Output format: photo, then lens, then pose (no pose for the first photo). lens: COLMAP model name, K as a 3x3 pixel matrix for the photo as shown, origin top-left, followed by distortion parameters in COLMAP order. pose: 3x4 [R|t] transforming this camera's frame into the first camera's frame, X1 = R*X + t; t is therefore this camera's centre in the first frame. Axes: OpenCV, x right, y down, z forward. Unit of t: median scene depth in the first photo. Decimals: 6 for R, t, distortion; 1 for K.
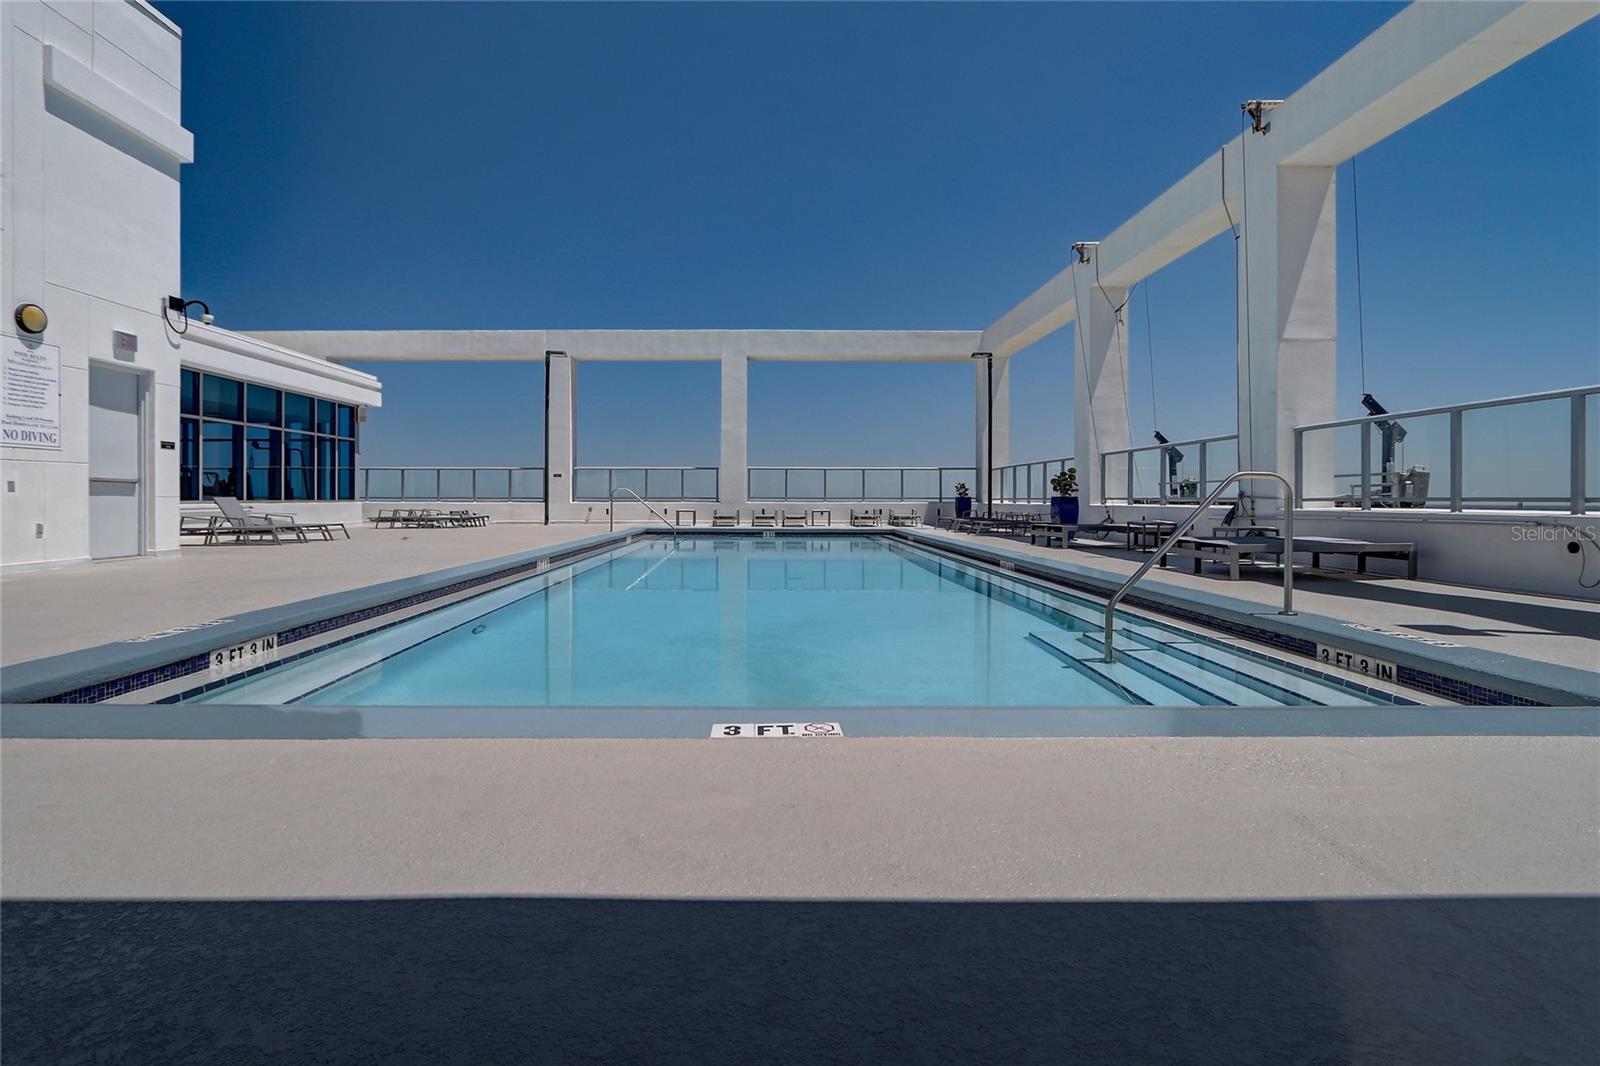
lens RADIAL K [[761.8, 0, 754.1], [0, 761.8, 497.2], [0, 0, 1]] dist [-0.004859, 0.000339]
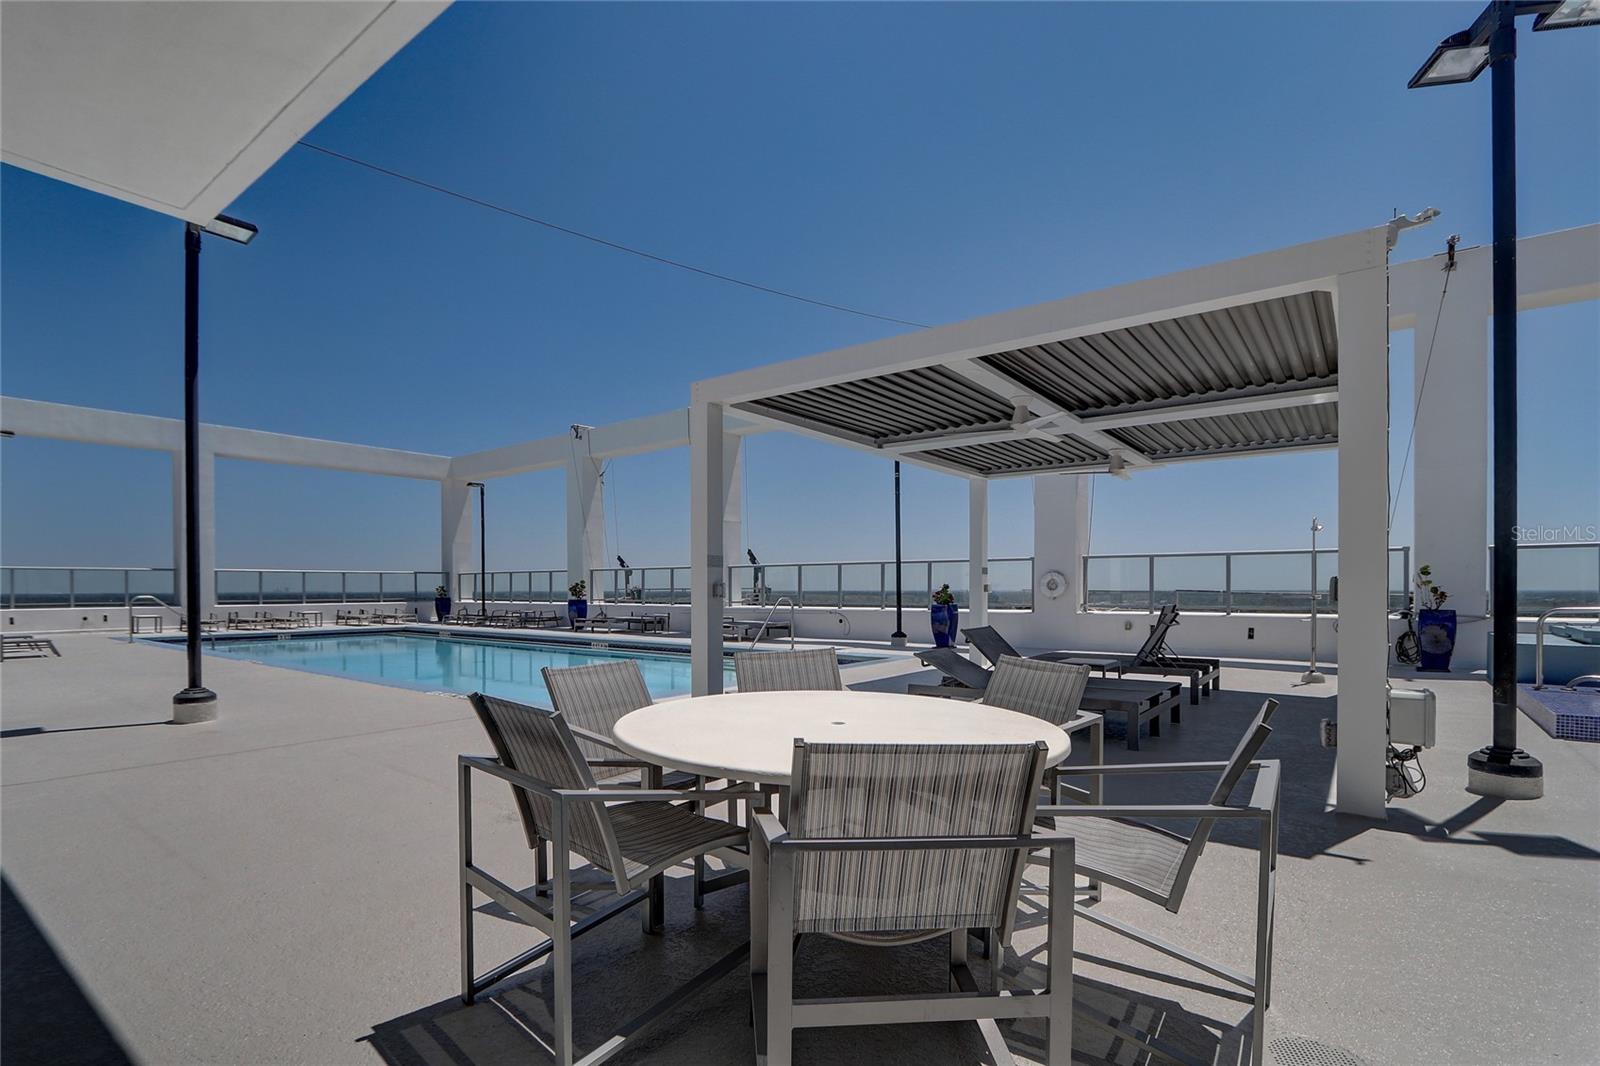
lens RADIAL K [[761.8, 0, 777.2], [0, 761.8, 590.2], [0, 0, 1]] dist [-0.004859, 0.000339]
pose [[0.623788, -0.004077, 0.781583, -0.502053], [0.002409, 0.999992, 0.003293, -0.022679], [-0.781590, -0.000171, 0.623792, -0.222000]]
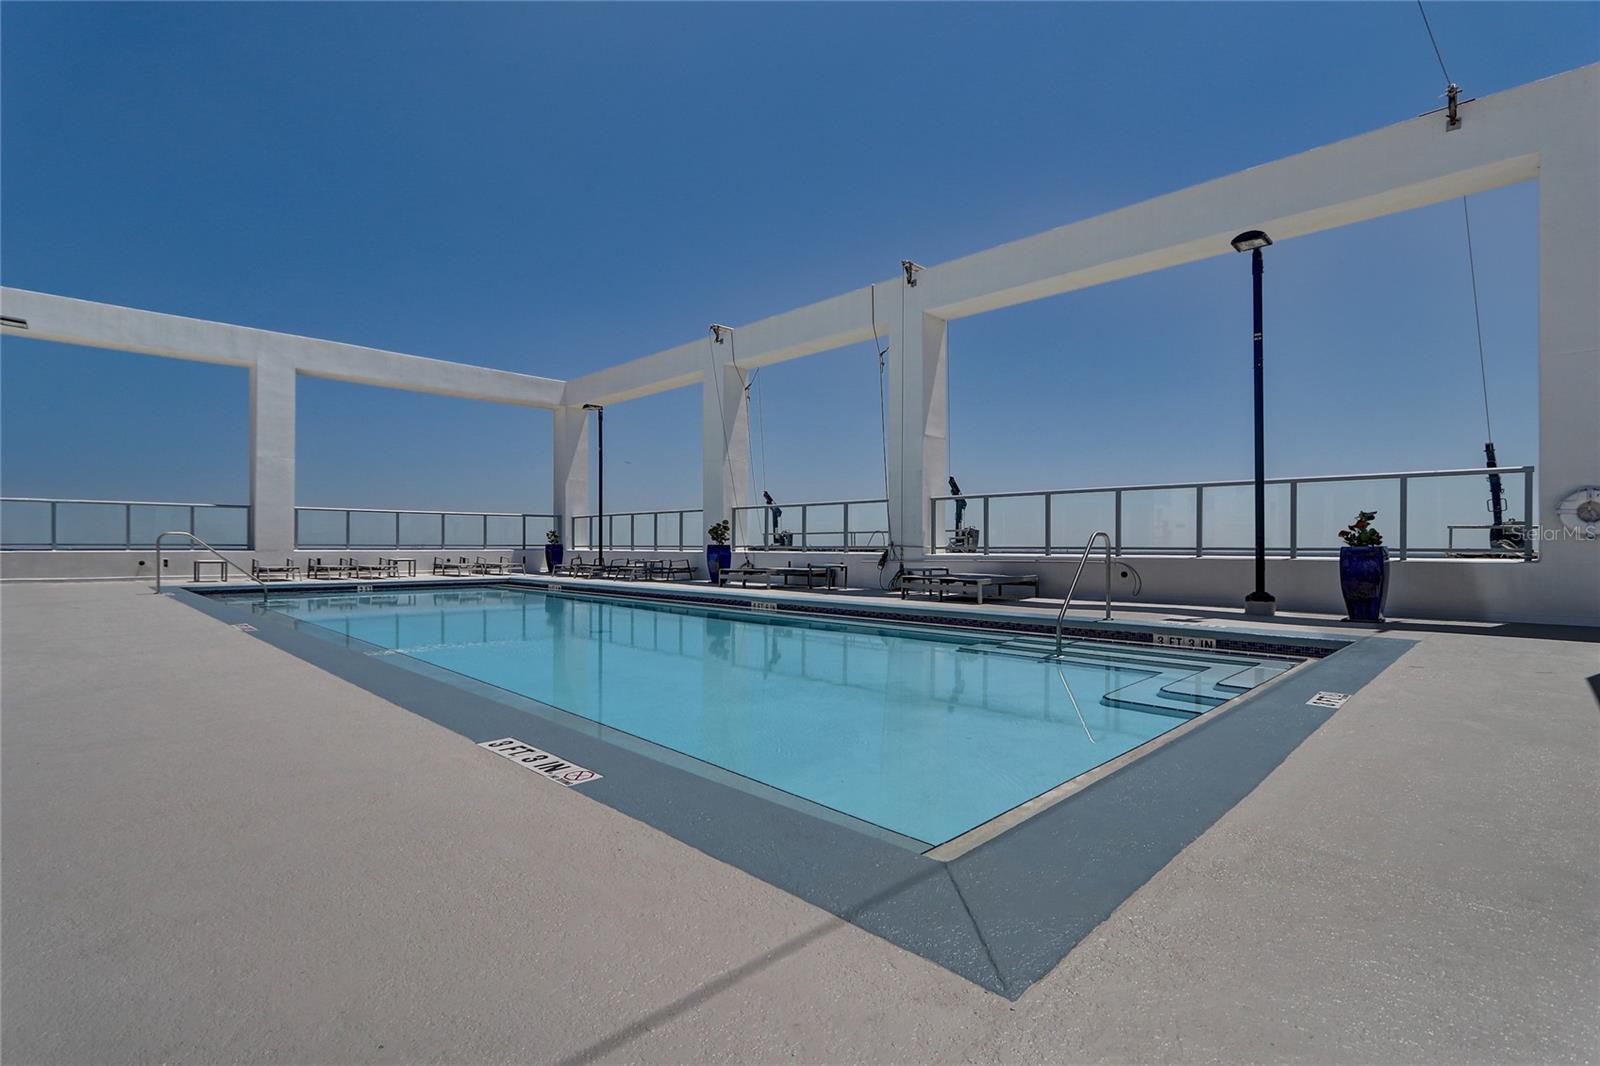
lens RADIAL K [[761.8, 0, 784.5], [0, 761.8, 534.0], [0, 0, 1]] dist [-0.004859, 0.000339]
pose [[0.716279, 0.011896, 0.697713, -0.319070], [-0.002823, 0.999896, -0.014151, -0.001299], [-0.697809, 0.008167, 0.716238, 0.110368]]
